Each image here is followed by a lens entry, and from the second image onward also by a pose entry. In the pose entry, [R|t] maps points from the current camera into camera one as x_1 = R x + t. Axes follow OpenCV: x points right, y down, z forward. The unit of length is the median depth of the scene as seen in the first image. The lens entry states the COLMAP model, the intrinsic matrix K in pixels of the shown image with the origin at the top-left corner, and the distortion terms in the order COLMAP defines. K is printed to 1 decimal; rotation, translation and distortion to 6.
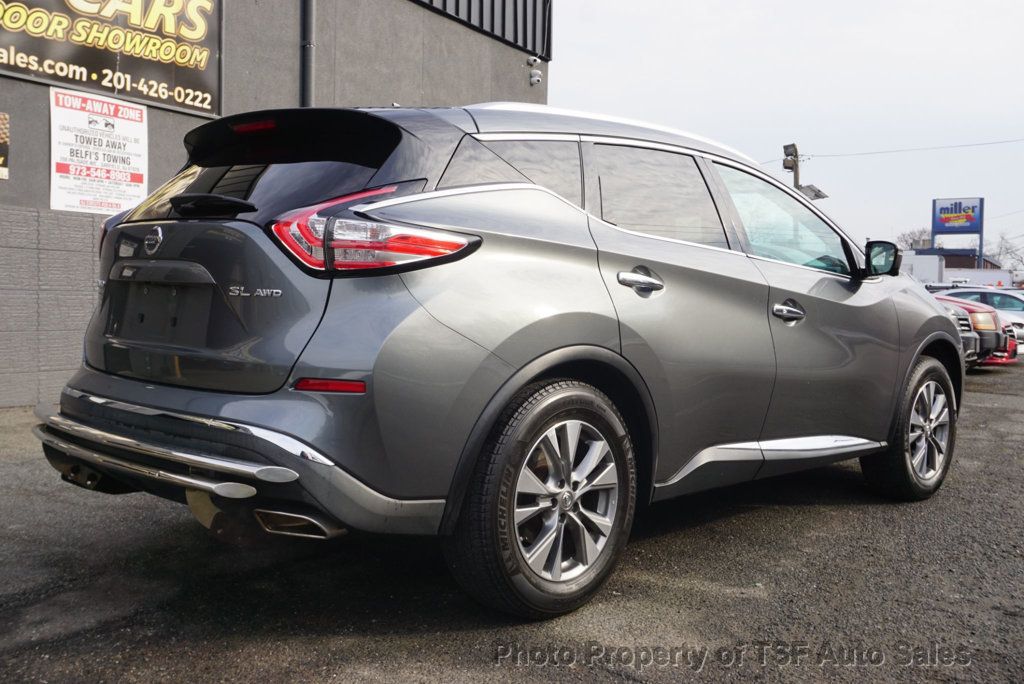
lens RADIAL K [[1048.6, 0, 515.5], [0, 1048.6, 342.6], [0, 0, 1]] dist [0.010614, 0.000000]
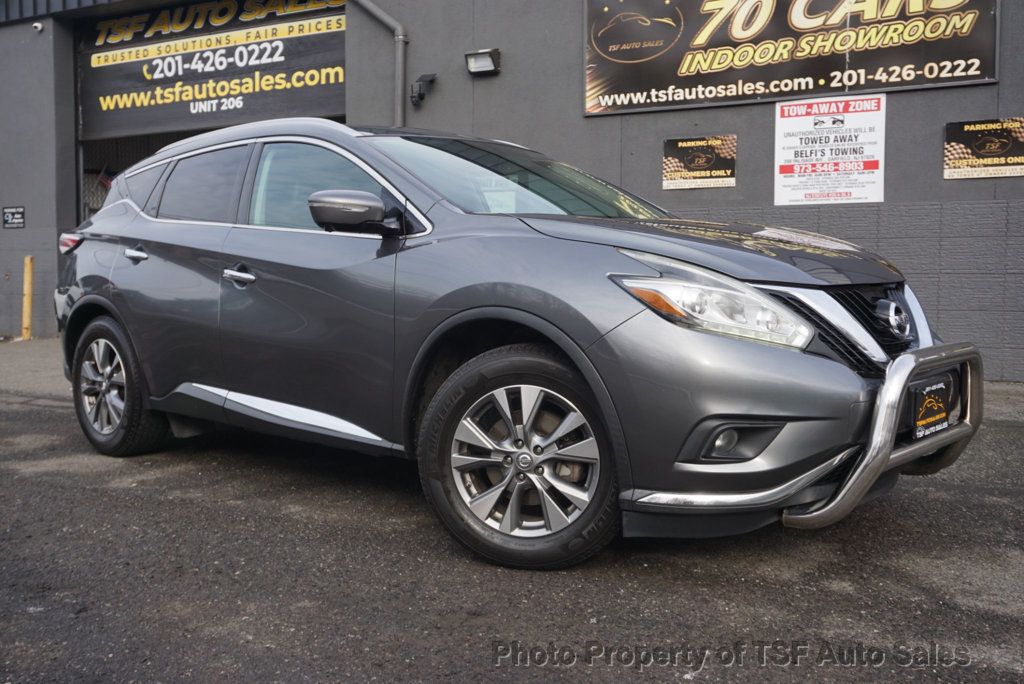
lens RADIAL K [[1012.4, 0, 513.5], [0, 1012.4, 338.3], [0, 0, 1]] dist [0.006192, 0.000000]
pose [[0.002147, 0.046176, -0.998931, 0.678579], [-0.048380, 0.997768, 0.046018, -0.013956], [0.998827, 0.048230, 0.004376, 0.668175]]
